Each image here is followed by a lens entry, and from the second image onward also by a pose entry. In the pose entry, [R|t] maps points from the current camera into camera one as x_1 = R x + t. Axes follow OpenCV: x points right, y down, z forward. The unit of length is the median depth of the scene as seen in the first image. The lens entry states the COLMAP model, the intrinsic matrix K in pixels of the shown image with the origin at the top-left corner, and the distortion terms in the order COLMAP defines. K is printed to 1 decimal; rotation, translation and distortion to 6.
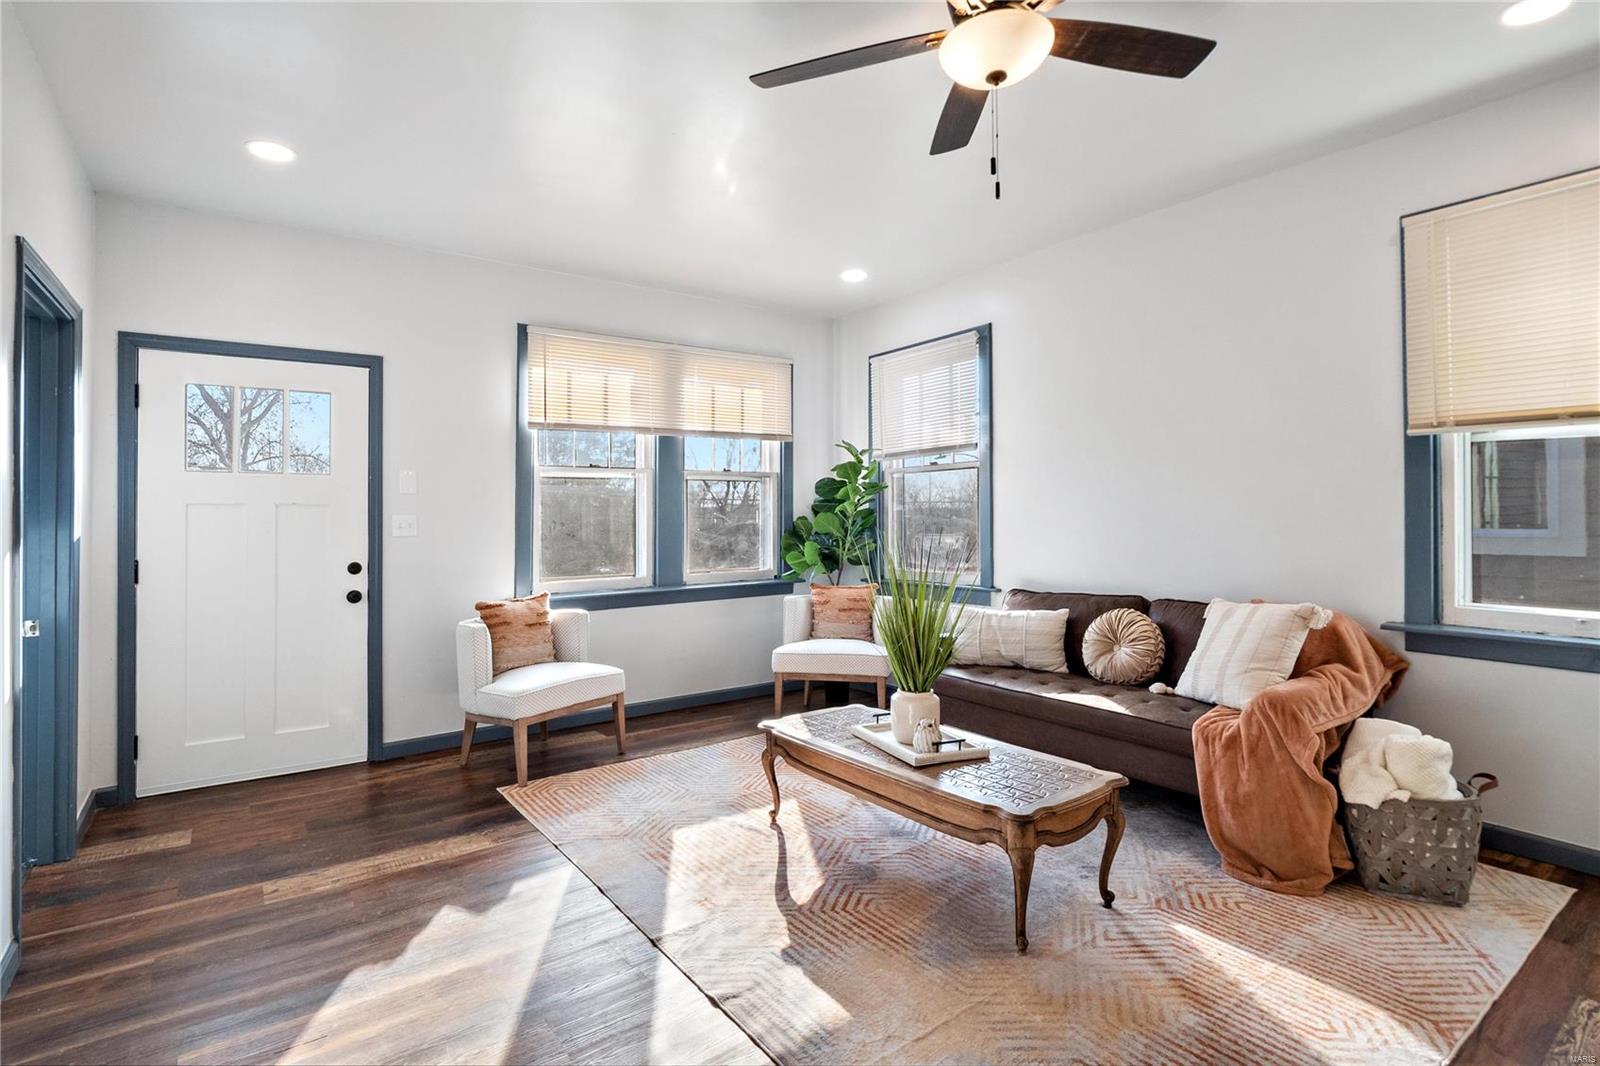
lens RADIAL K [[786.2, 0, 807.2], [0, 786.2, 507.0], [0, 0, 1]] dist [-0.003065, -0.000288]
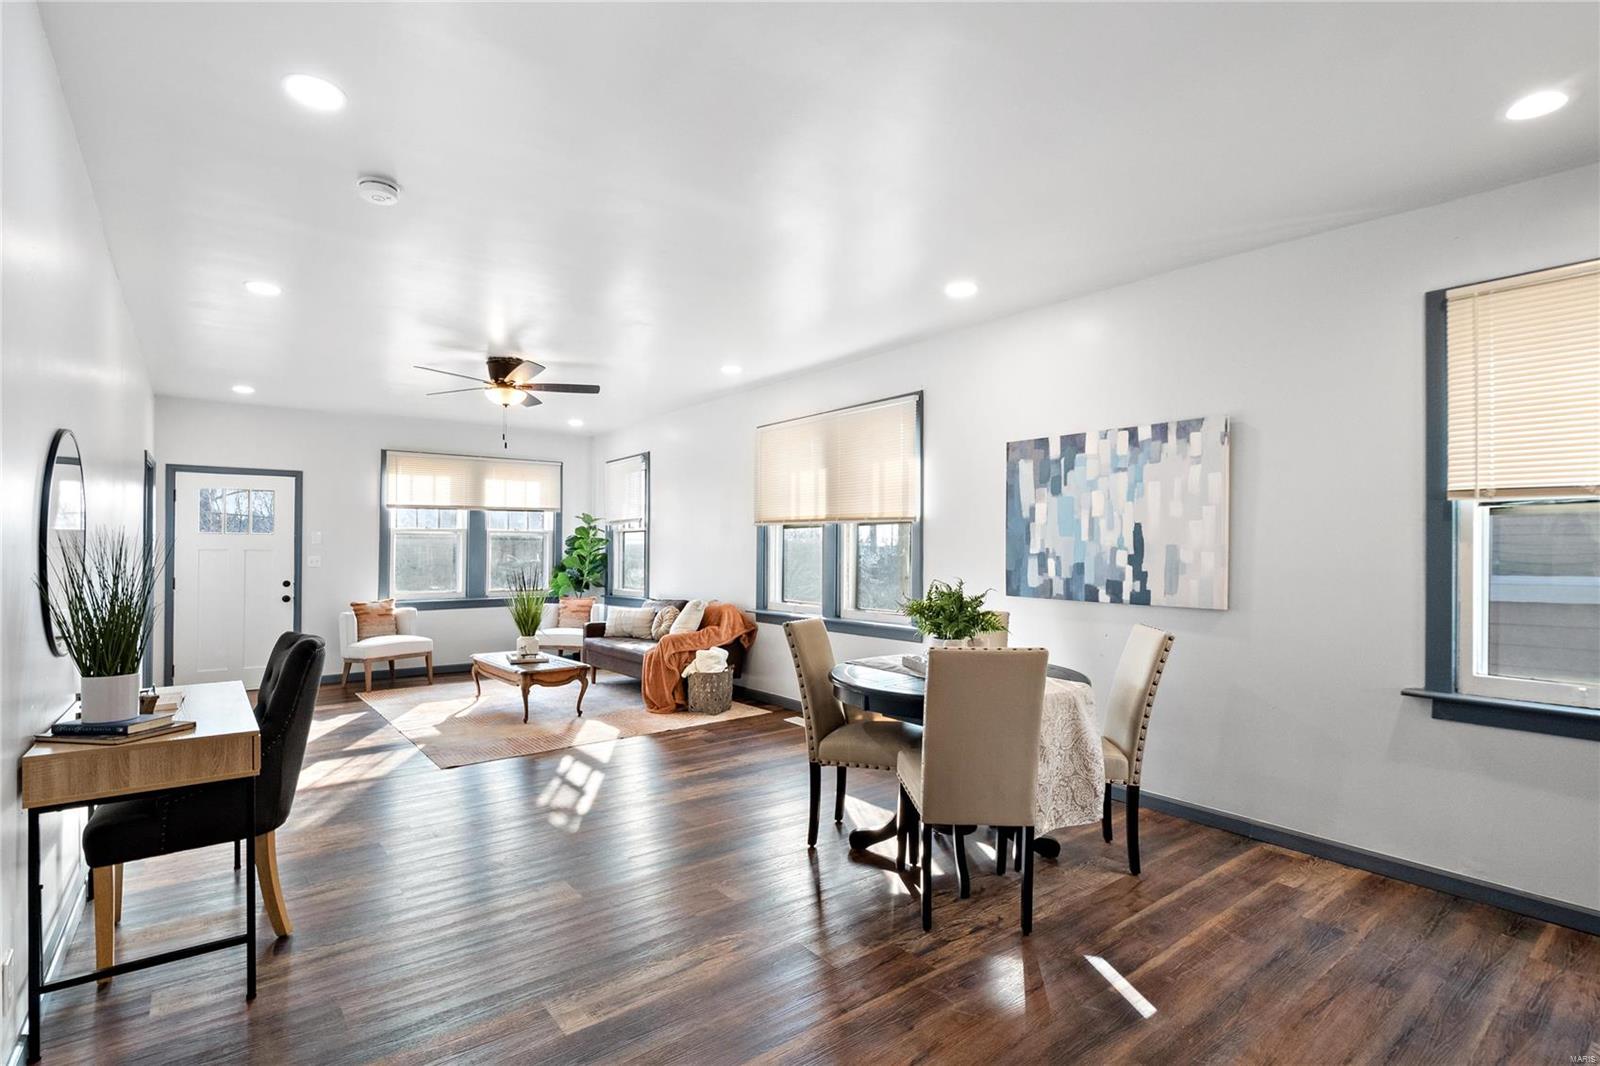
lens RADIAL K [[766.5, 0, 789.8], [0, 766.5, 545.7], [0, 0, 1]] dist [-0.004827, -0.000897]
pose [[0.999648, 0.009340, 0.024837, 0.556427], [-0.009373, 0.999955, 0.001230, -0.025554], [-0.024825, -0.001463, 0.999691, -0.822658]]
